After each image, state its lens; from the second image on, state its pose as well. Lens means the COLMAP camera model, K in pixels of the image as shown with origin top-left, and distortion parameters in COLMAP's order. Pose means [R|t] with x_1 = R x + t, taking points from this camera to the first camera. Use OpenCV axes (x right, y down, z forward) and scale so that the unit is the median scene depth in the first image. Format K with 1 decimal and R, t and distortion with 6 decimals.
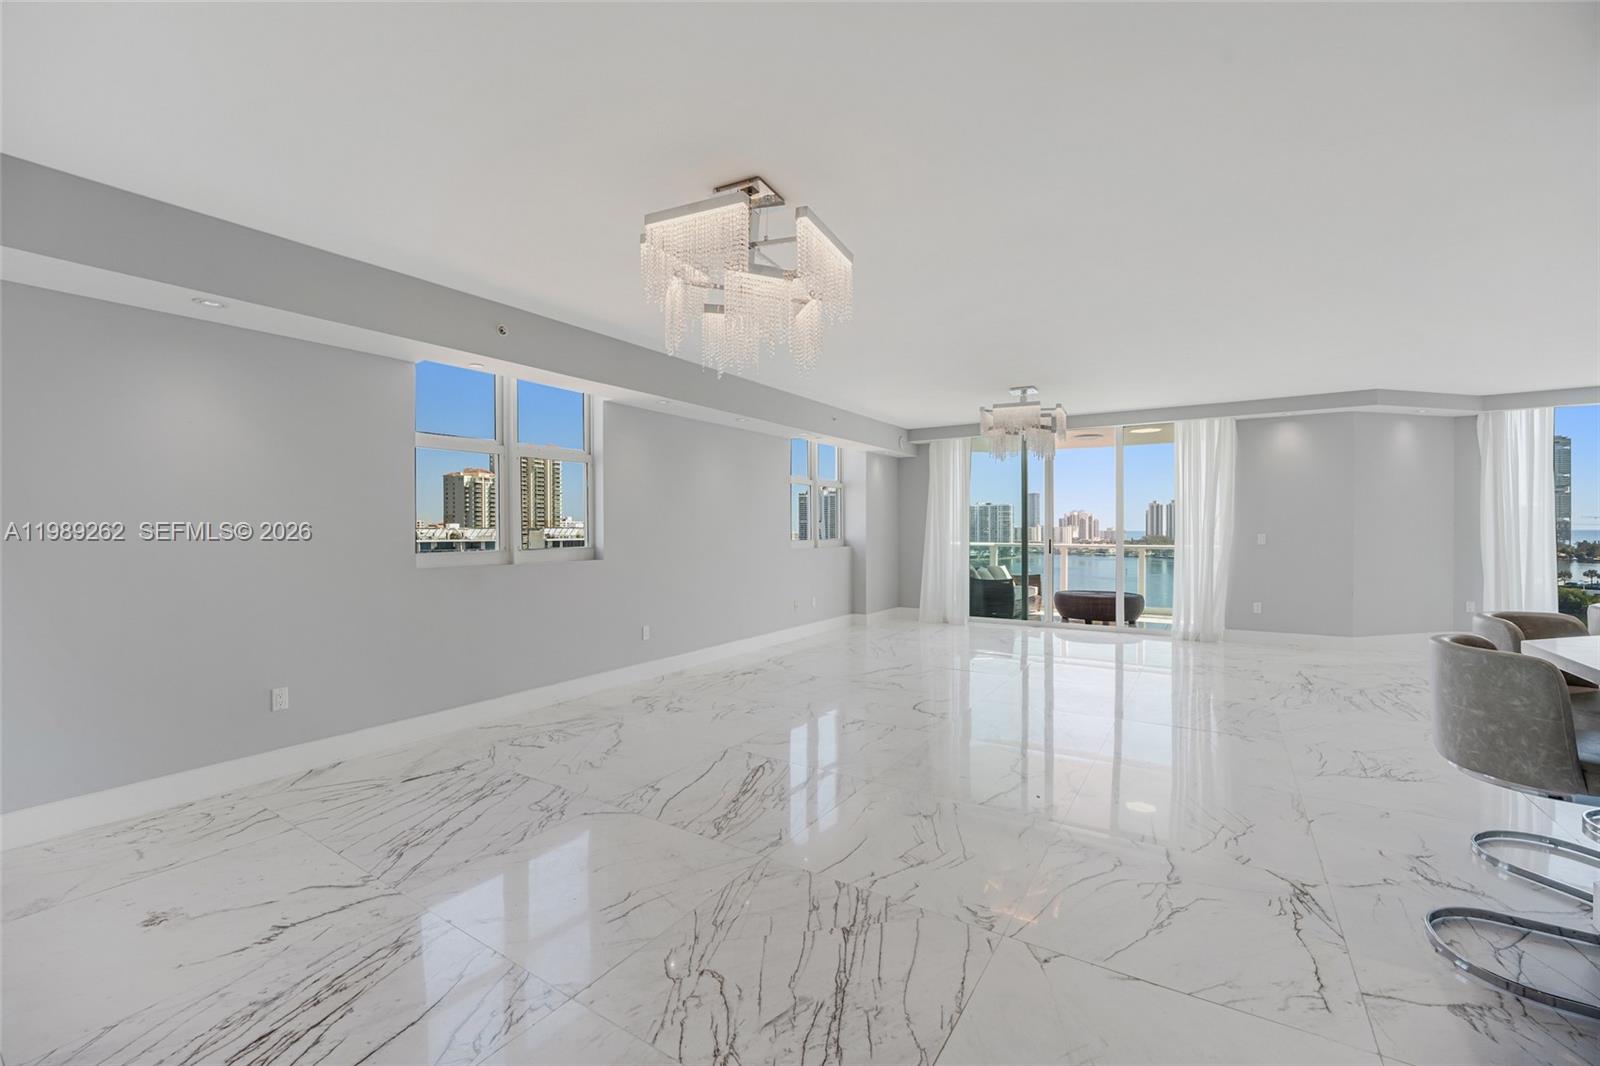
lens RADIAL K [[657.5, 0, 798.6], [0, 657.5, 540.3], [0, 0, 1]] dist [-0.027279, 0.002482]
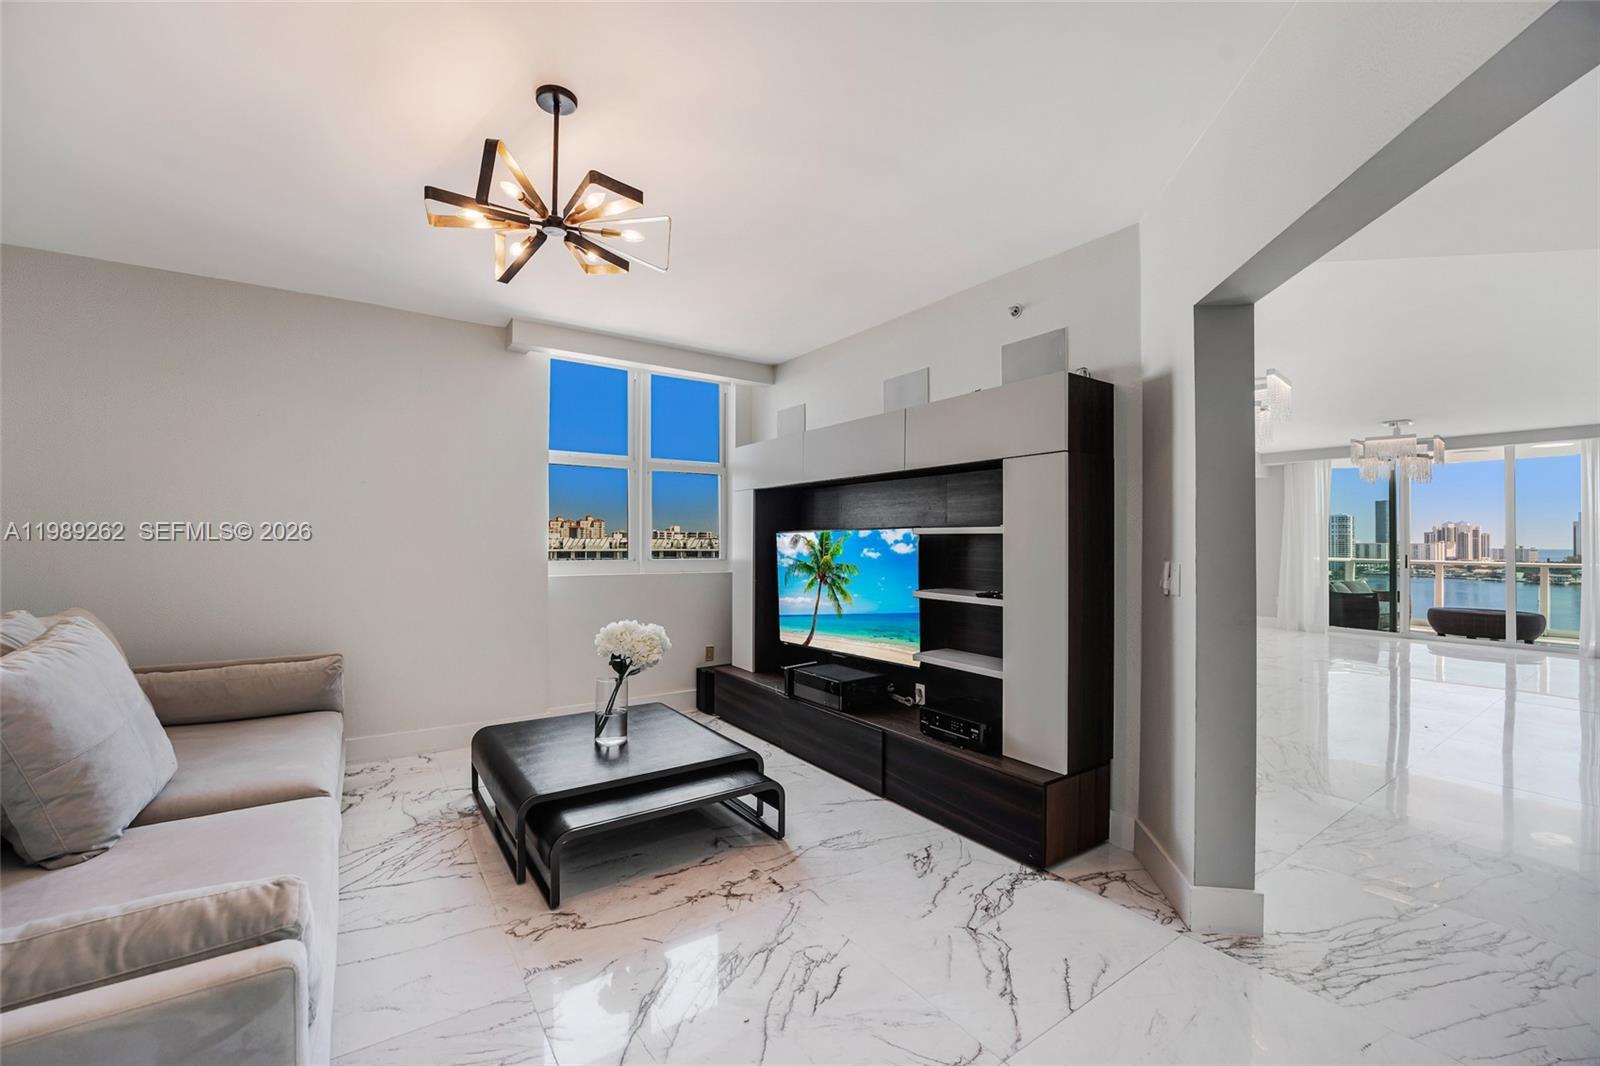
lens RADIAL K [[657.5, 0, 796.3], [0, 657.5, 538.6], [0, 0, 1]] dist [-0.027279, 0.002482]
pose [[0.922553, 0.006733, -0.385811, -0.166671], [-0.015240, 0.999703, -0.018995, 0.008561], [0.385568, 0.023404, 0.922382, -0.382582]]
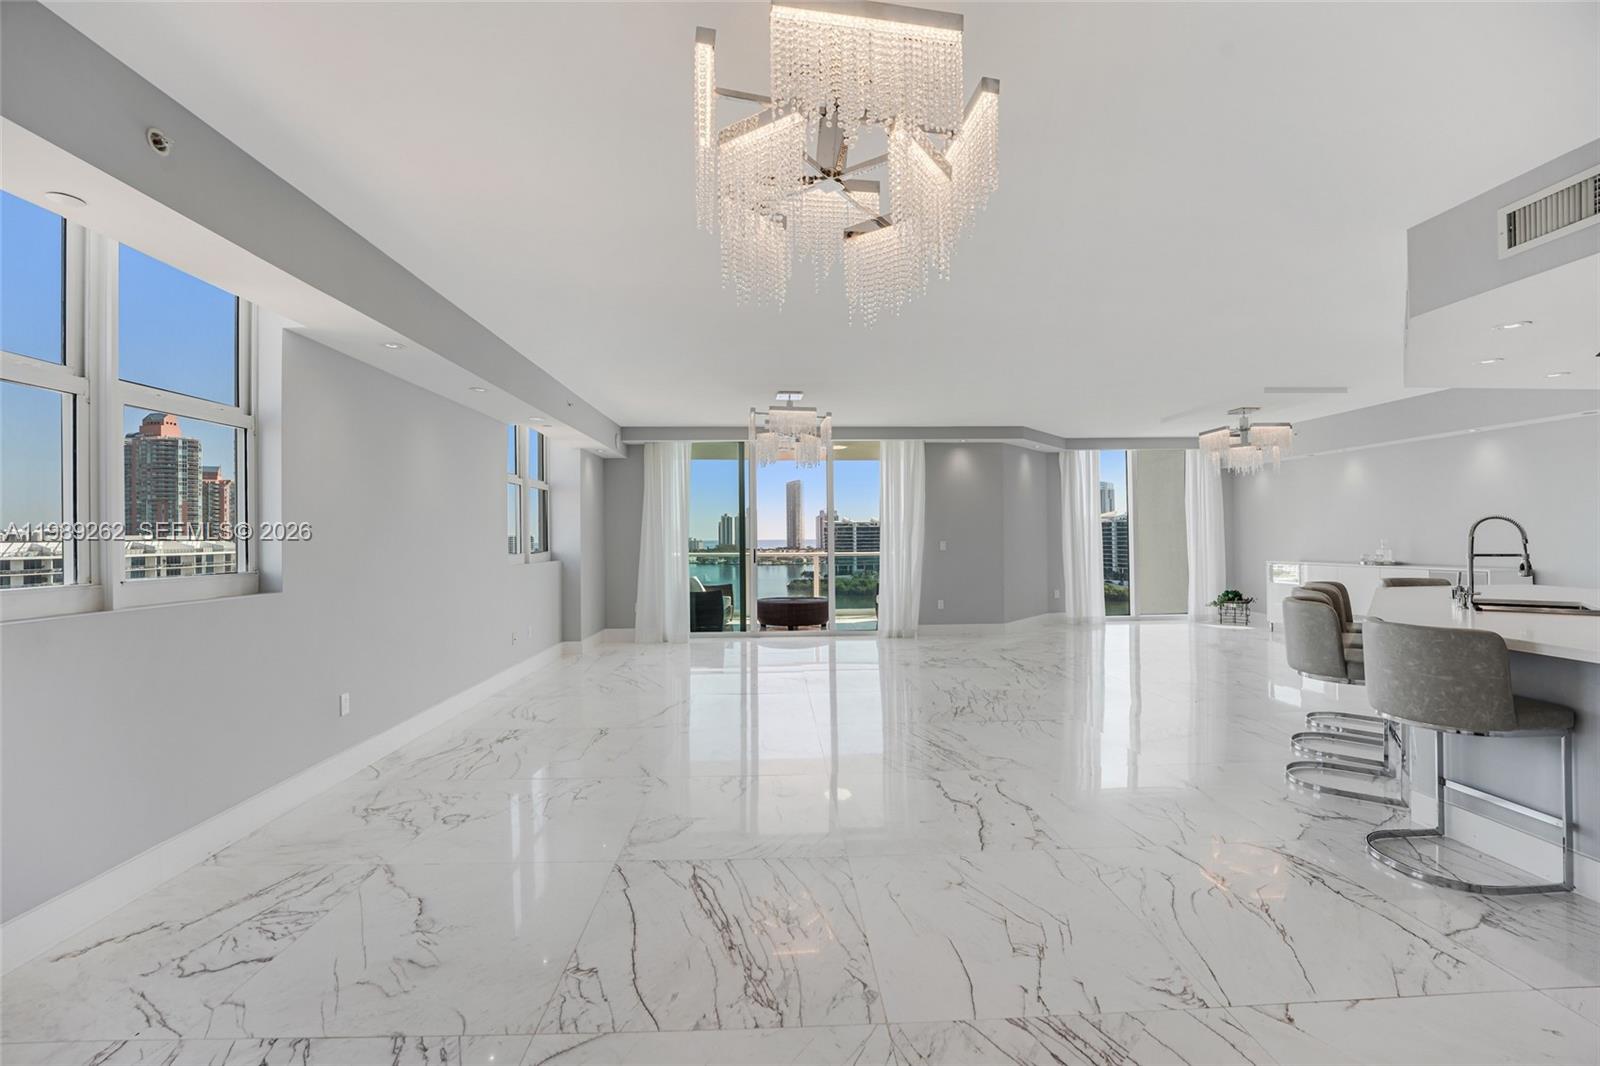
lens RADIAL K [[657.5, 0, 798.6], [0, 657.5, 537.2], [0, 0, 1]] dist [-0.027279, 0.002482]
pose [[0.817822, -0.004606, 0.575453, -0.175329], [0.016695, 0.999737, -0.015724, -0.002480], [-0.575230, 0.022467, 0.817683, 0.171902]]
